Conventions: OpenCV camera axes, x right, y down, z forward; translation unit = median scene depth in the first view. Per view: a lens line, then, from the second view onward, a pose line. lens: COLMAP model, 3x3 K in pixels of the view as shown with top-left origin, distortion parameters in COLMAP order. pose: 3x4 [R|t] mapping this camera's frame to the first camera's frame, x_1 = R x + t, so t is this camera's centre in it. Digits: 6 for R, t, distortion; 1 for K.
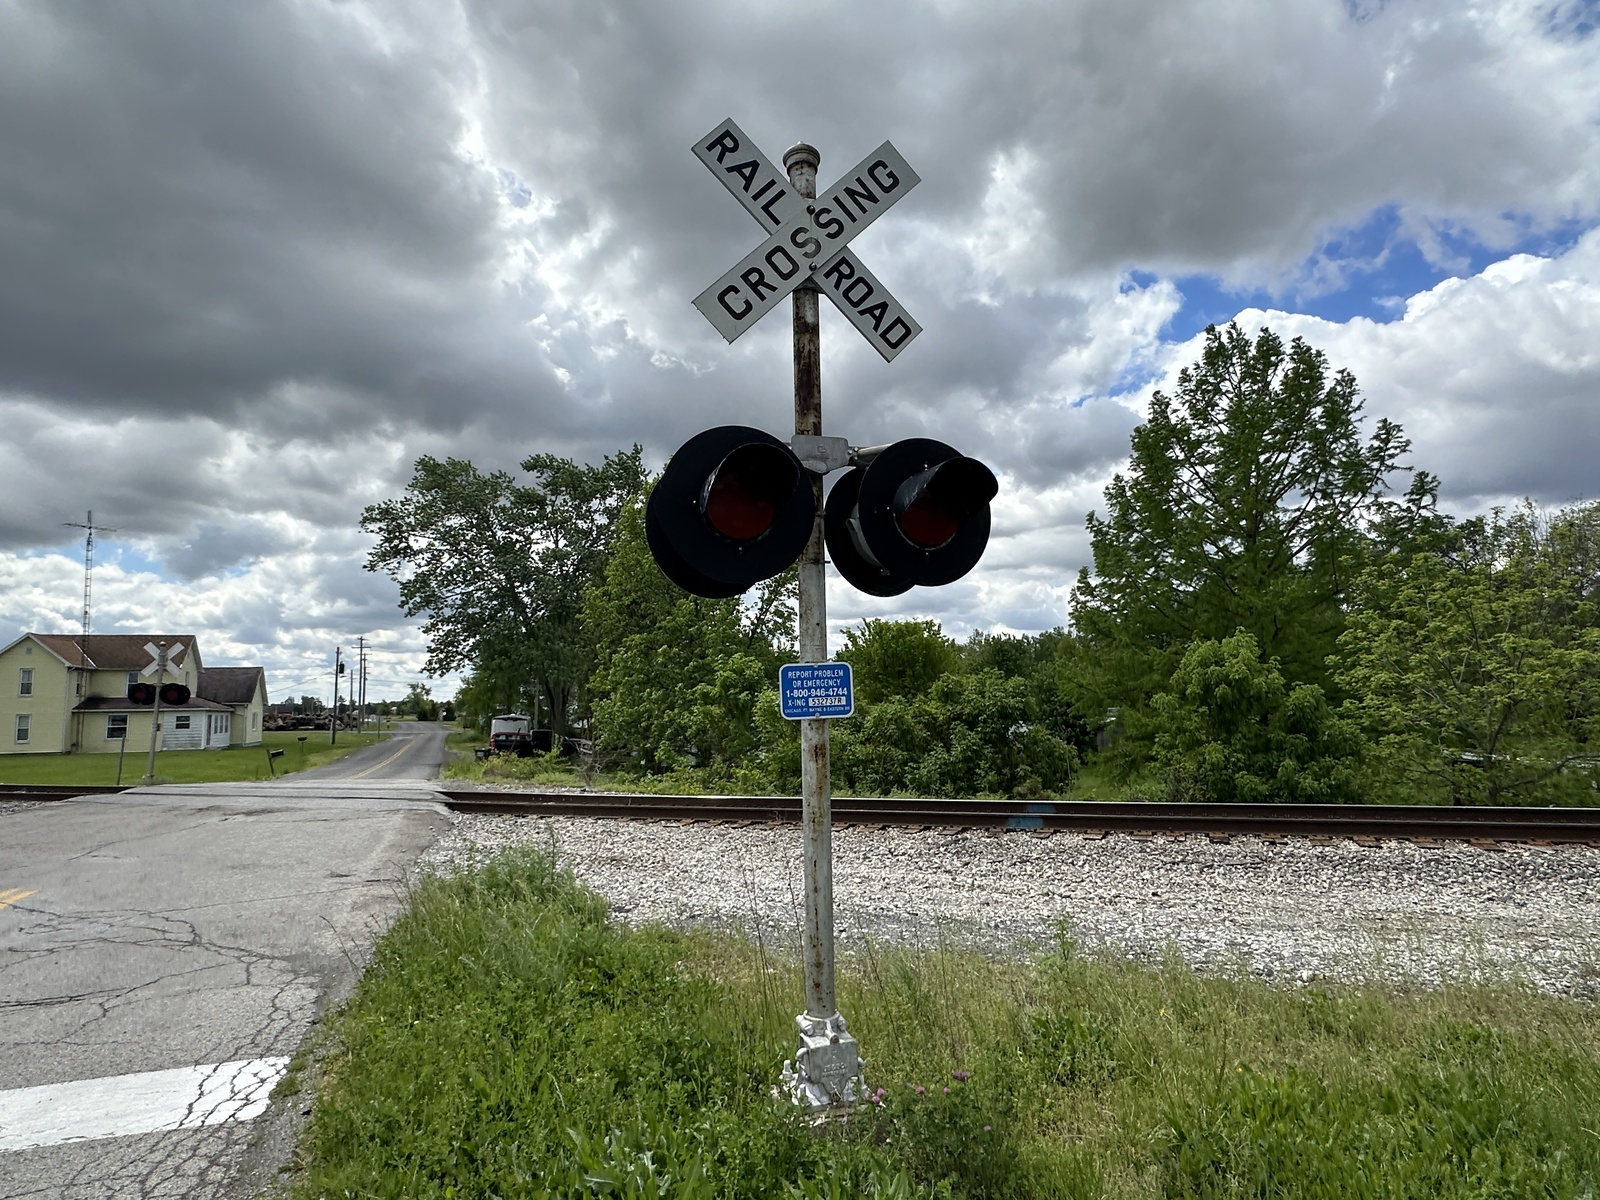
lens RADIAL K [[902.1, 0, 801.5], [0, 902.1, 624.6], [0, 0, 1]] dist [-0.002506, 0.002414]
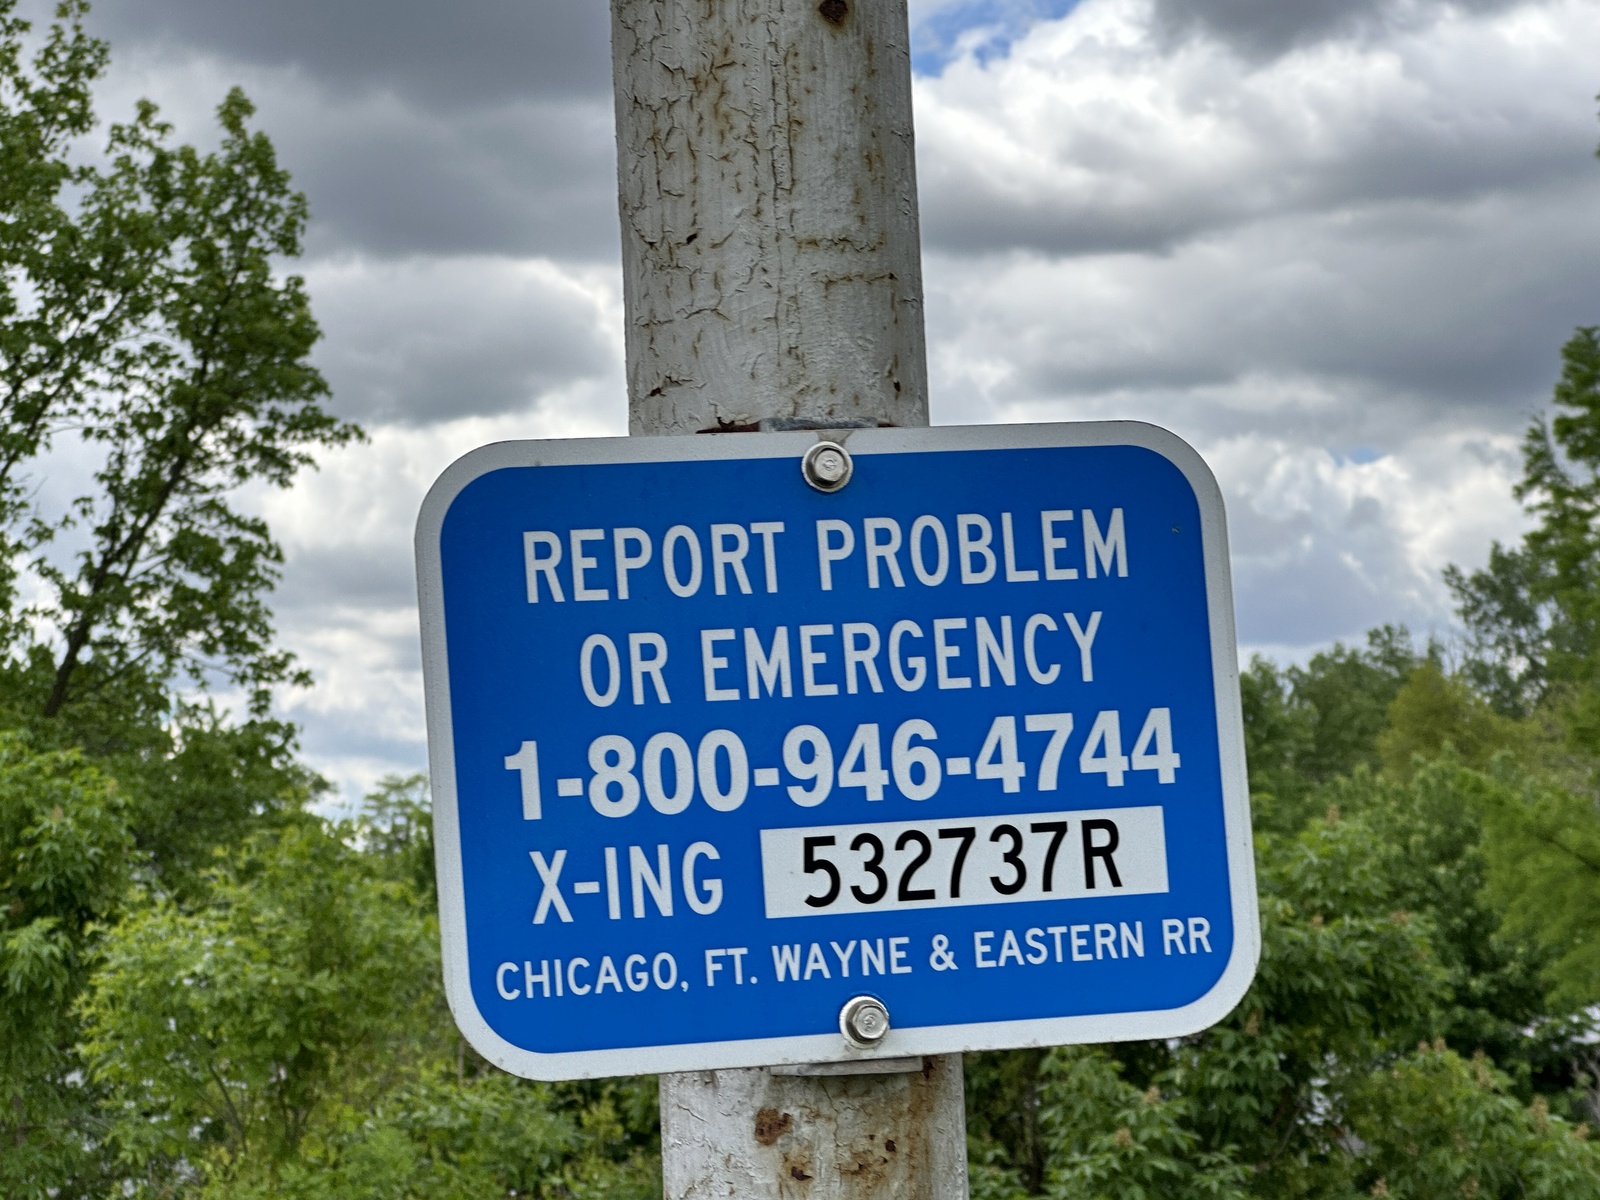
lens RADIAL K [[3781.3, 0, 800.0], [0, 3781.3, 600.0], [0, 0, 1]] dist [0.056796, -0.025352]
pose [[0.990631, -0.005287, 0.136462, -0.016469], [0.006710, 0.999928, -0.009970, 0.027167], [-0.136400, 0.010792, 0.990595, 0.274161]]
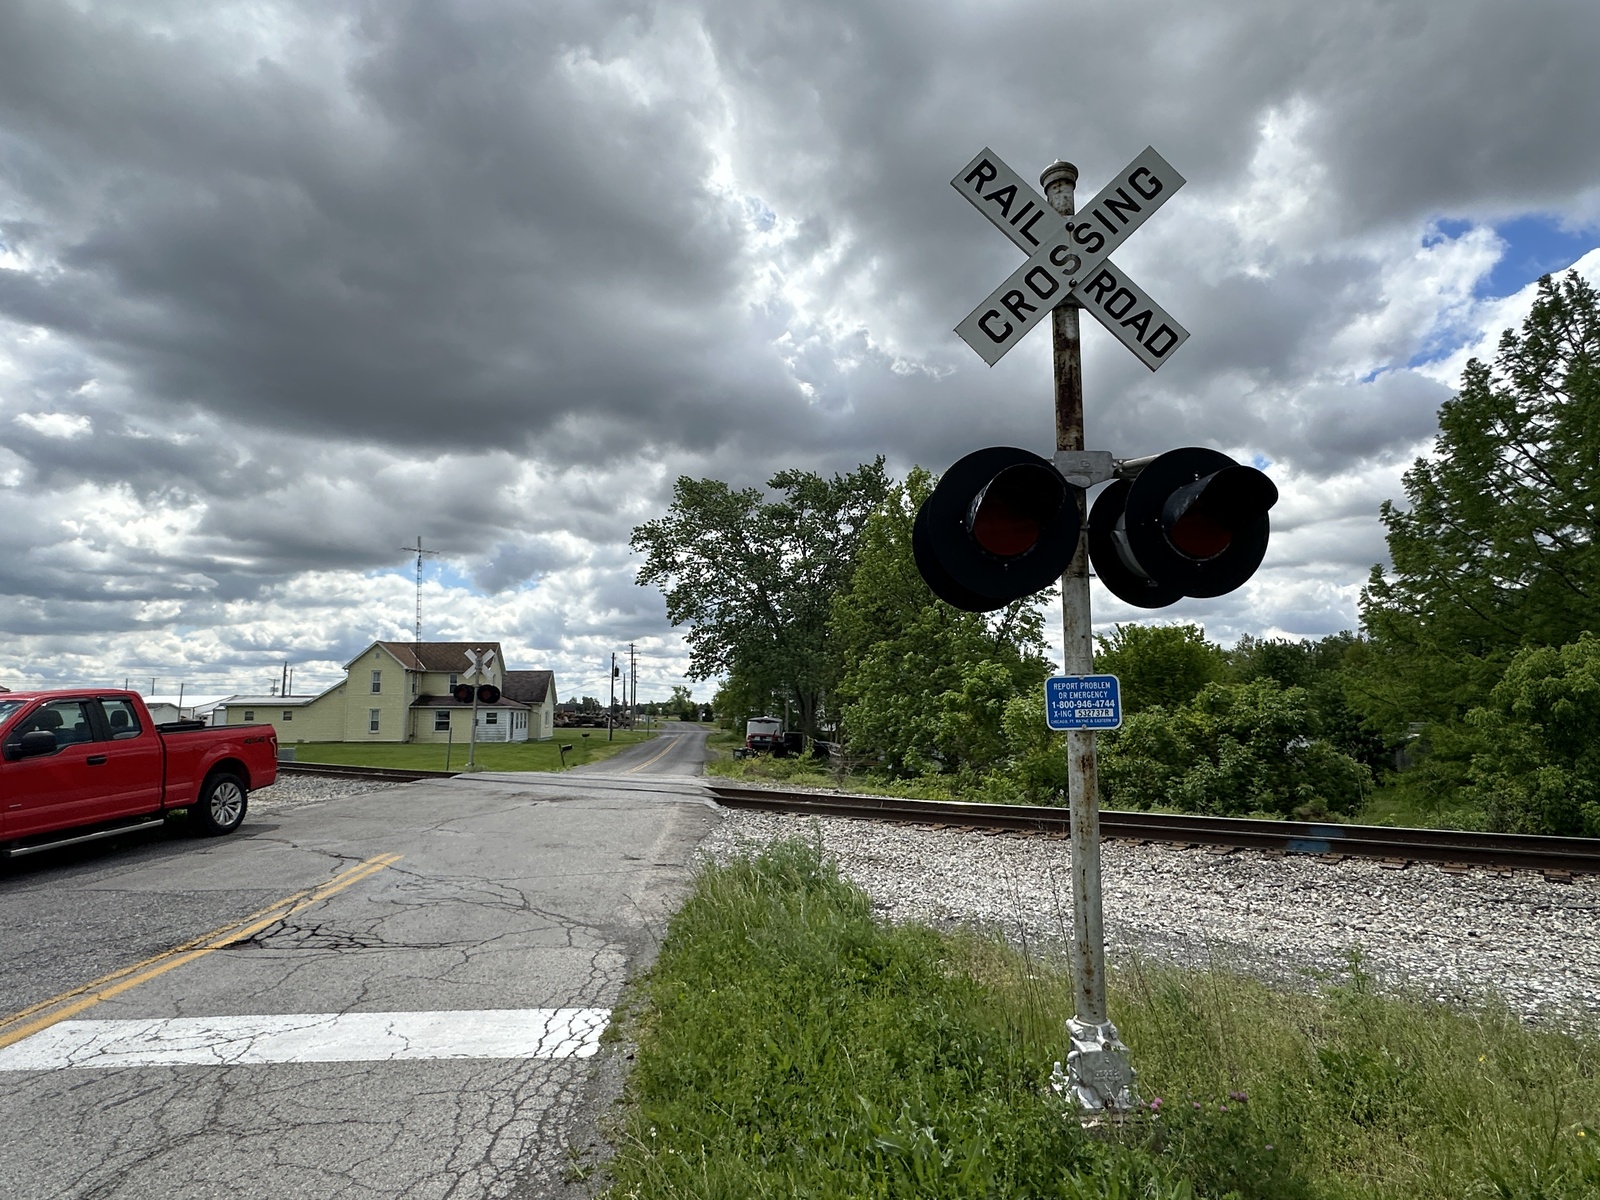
lens RADIAL K [[902.1, 0, 801.5], [0, 902.1, 624.6], [0, 0, 1]] dist [-0.002506, 0.002414]
pose [[0.964978, -0.007426, -0.262224, -0.009616], [0.005877, 0.999960, -0.006691, -0.004135], [0.262264, 0.004916, 0.964984, -0.028569]]
